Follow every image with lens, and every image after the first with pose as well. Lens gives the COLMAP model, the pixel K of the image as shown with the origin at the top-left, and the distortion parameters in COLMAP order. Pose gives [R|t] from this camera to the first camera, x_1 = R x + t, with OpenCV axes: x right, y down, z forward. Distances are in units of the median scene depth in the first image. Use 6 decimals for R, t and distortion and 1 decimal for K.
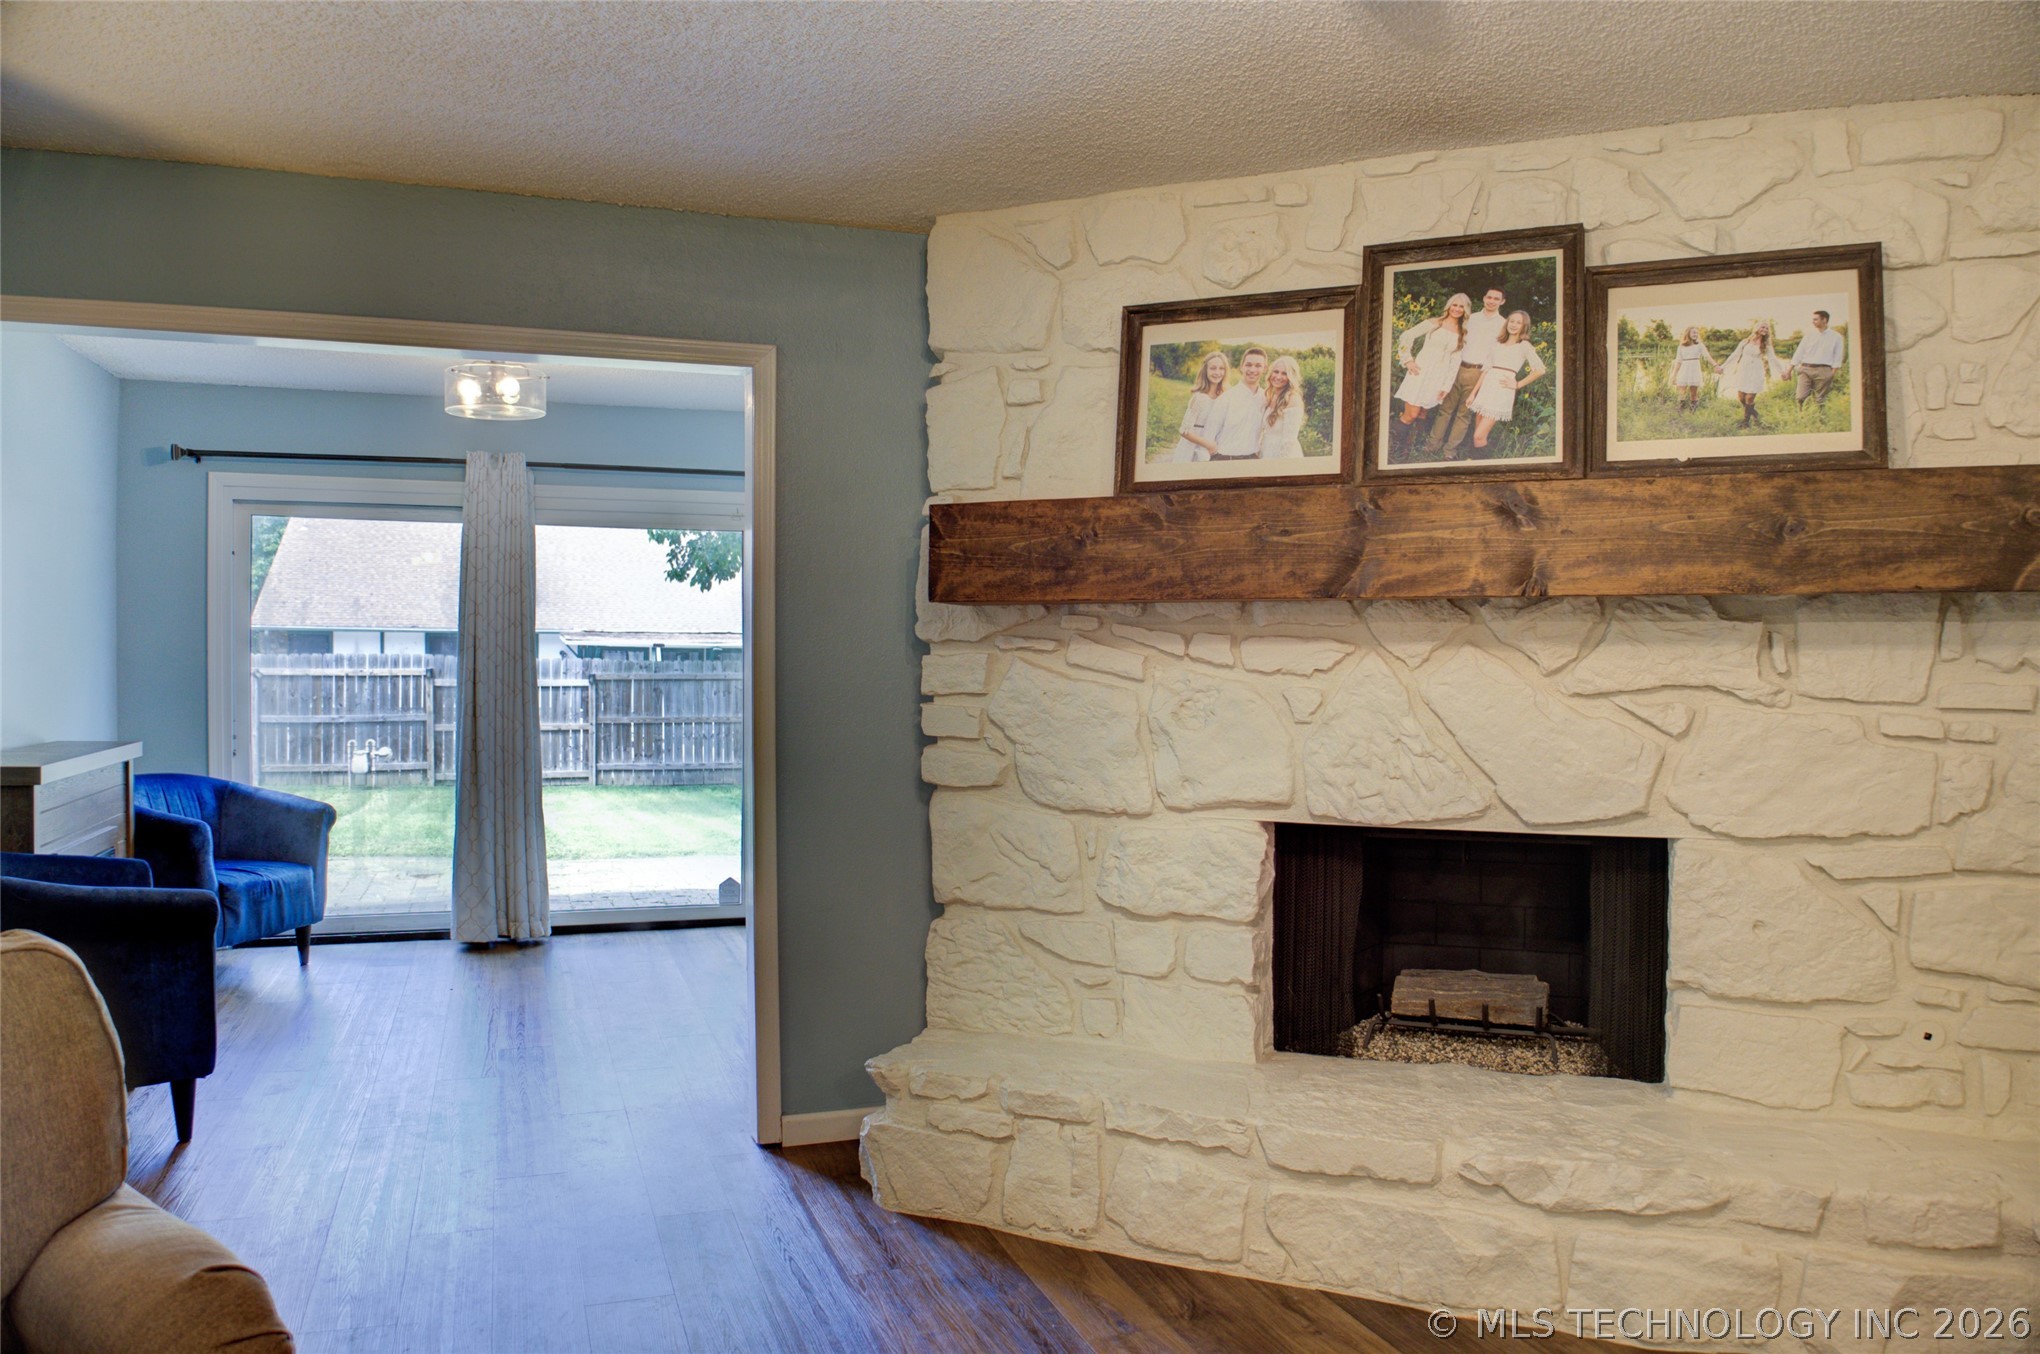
lens RADIAL K [[1393.7, 0, 1024.7], [0, 1393.7, 665.2], [0, 0, 1]] dist [-0.144928, 0.059391]
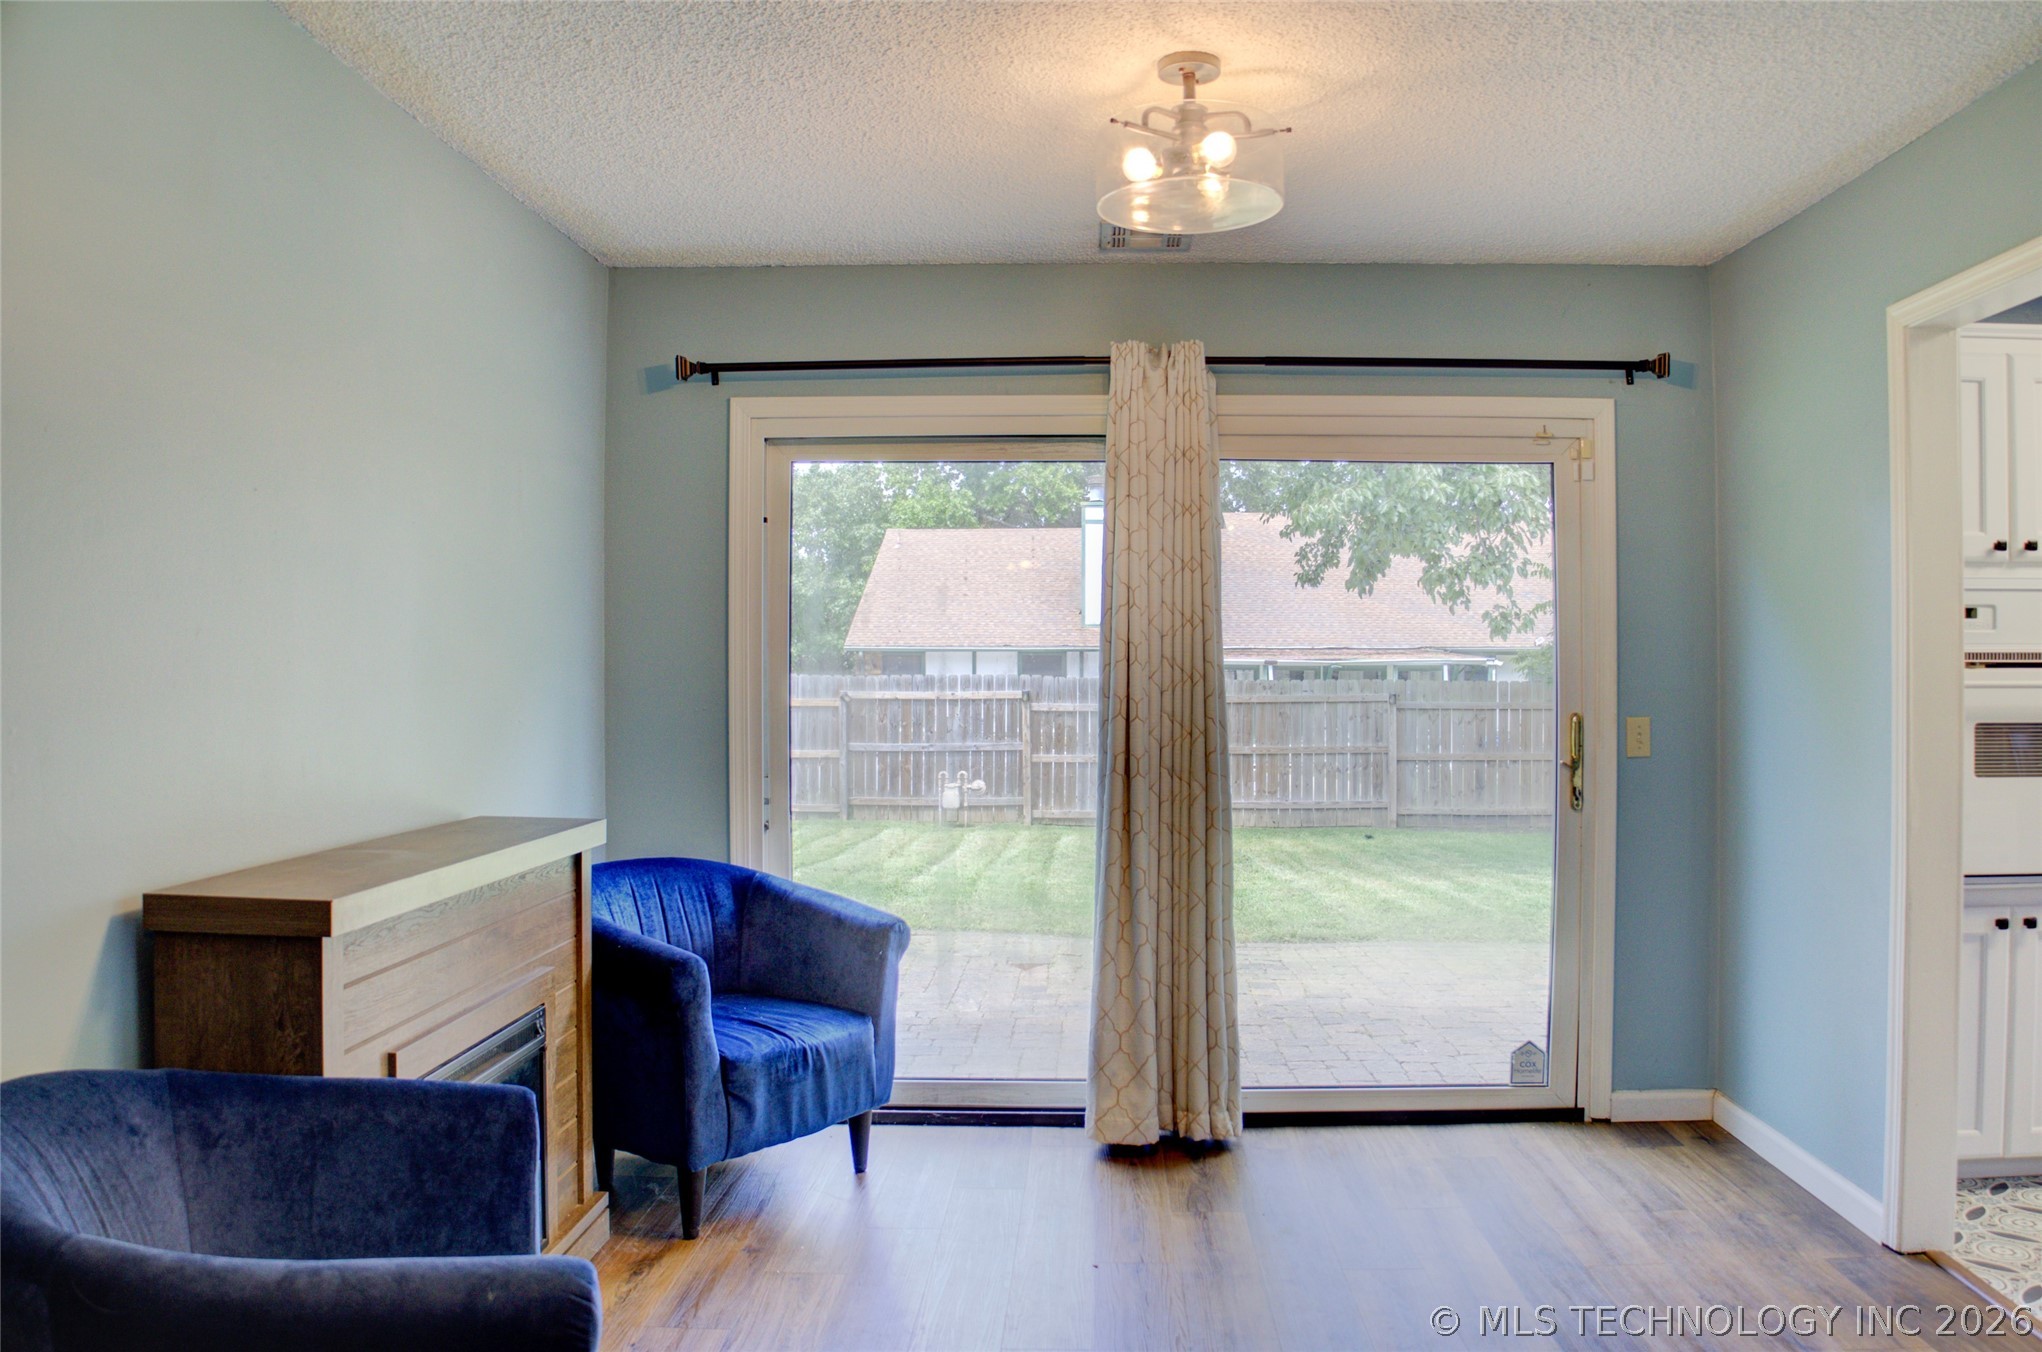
lens RADIAL K [[1395.1, 0, 1042.6], [0, 1395.1, 667.9], [0, 0, 1]] dist [-0.144928, 0.059391]
pose [[0.923477, -0.006362, -0.383601, -0.371303], [0.001682, 0.999920, -0.012535, -0.004201], [0.383650, 0.010931, 0.923414, 0.762068]]
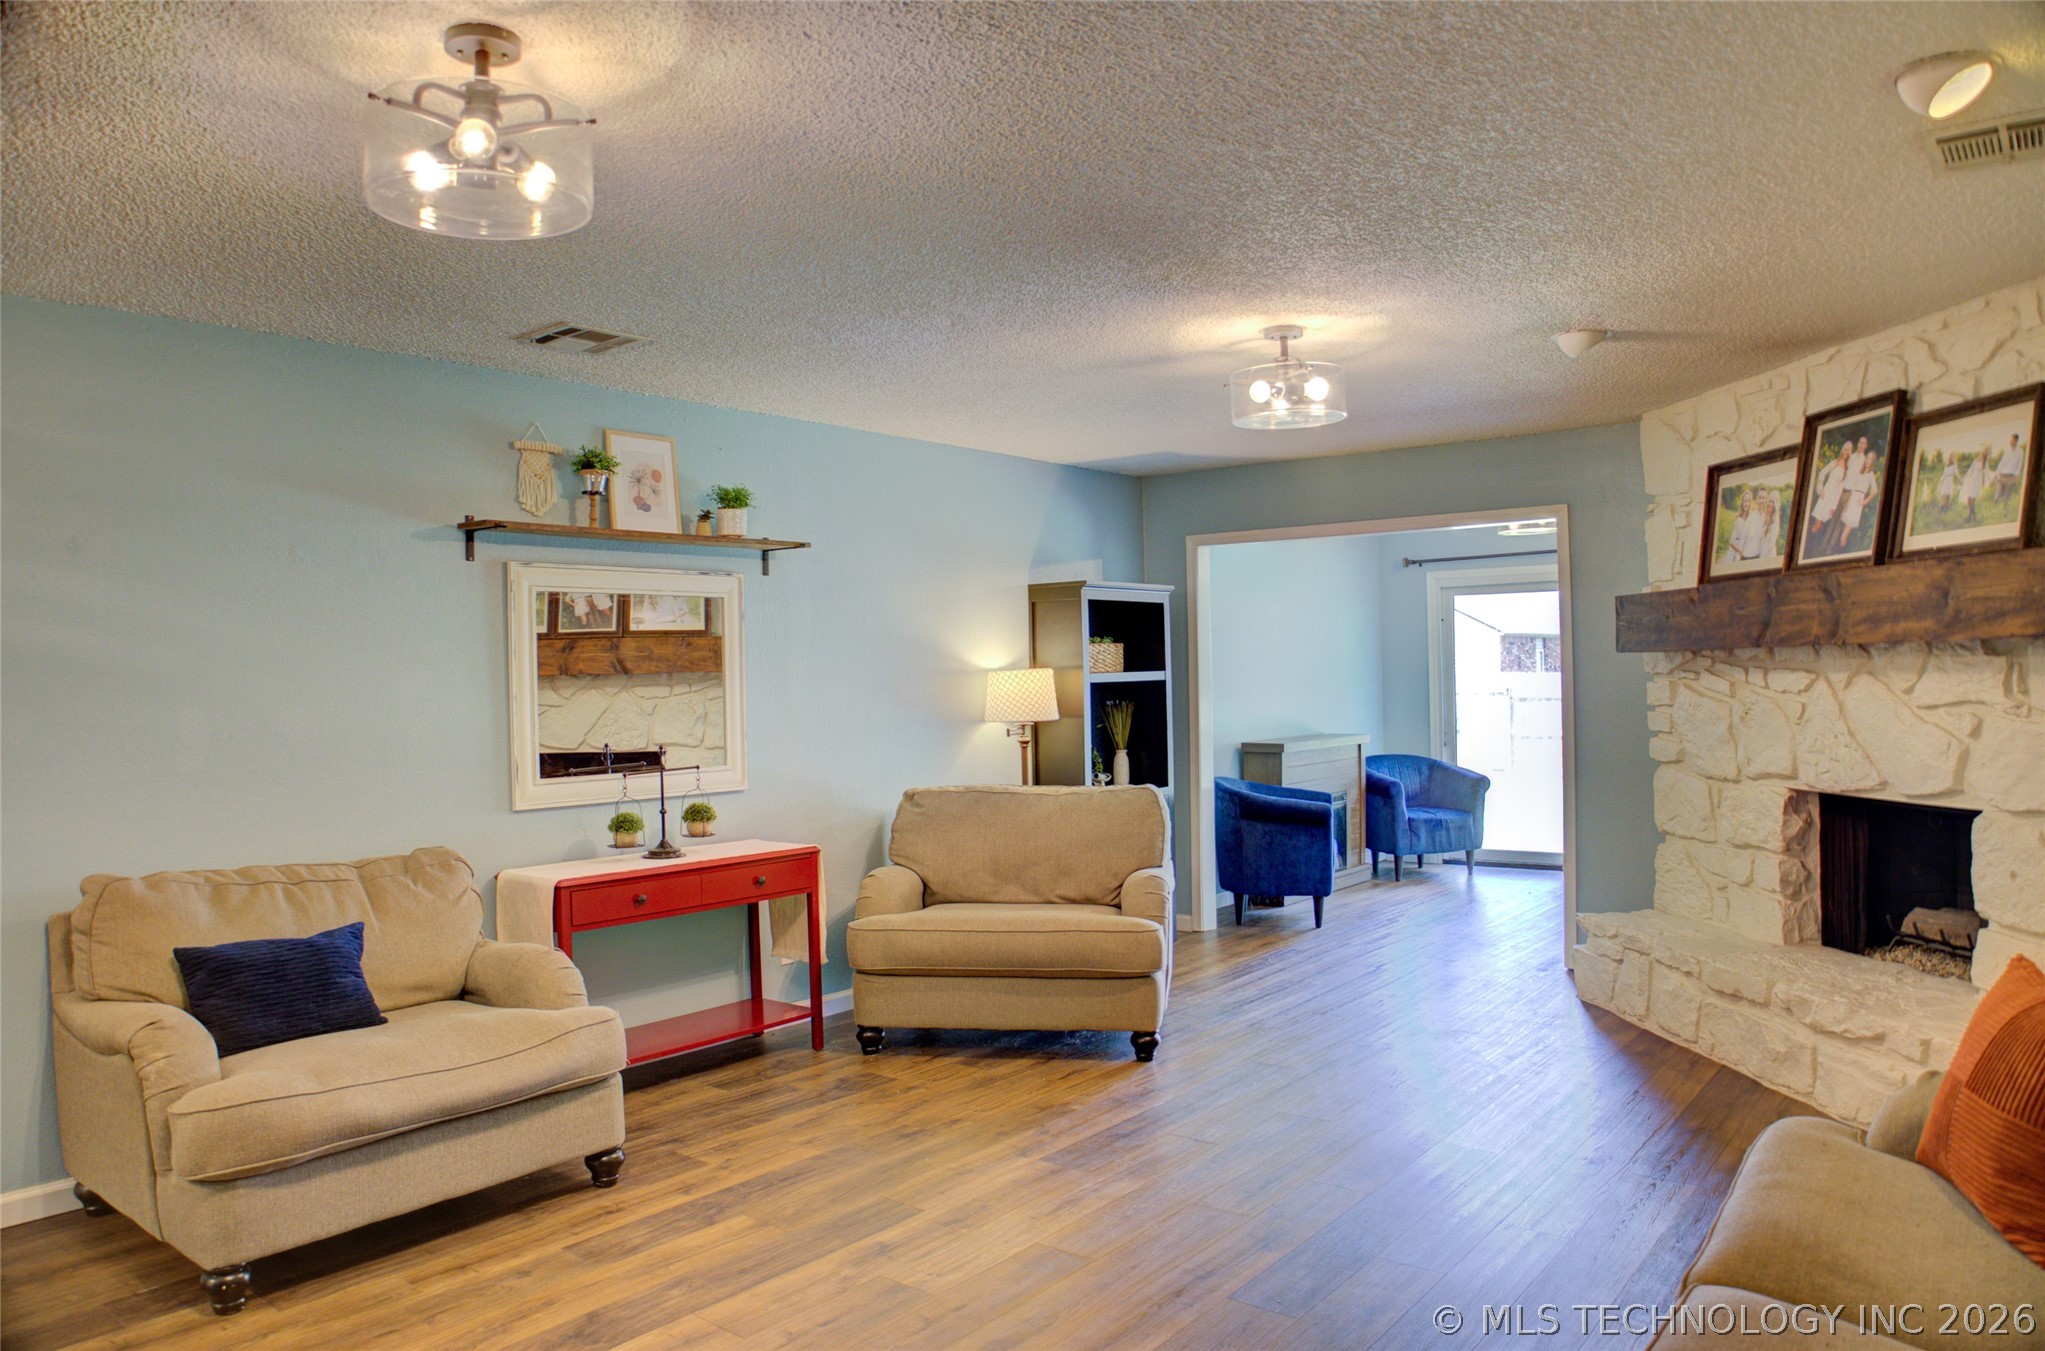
lens RADIAL K [[1397.1, 0, 1053.3], [0, 1397.1, 687.2], [0, 0, 1]] dist [-0.144928, 0.059391]
pose [[0.524687, -0.008659, -0.851251, 1.046108], [0.015781, 0.999875, -0.000444, -0.013133], [0.851149, -0.013201, 0.524758, -0.498702]]
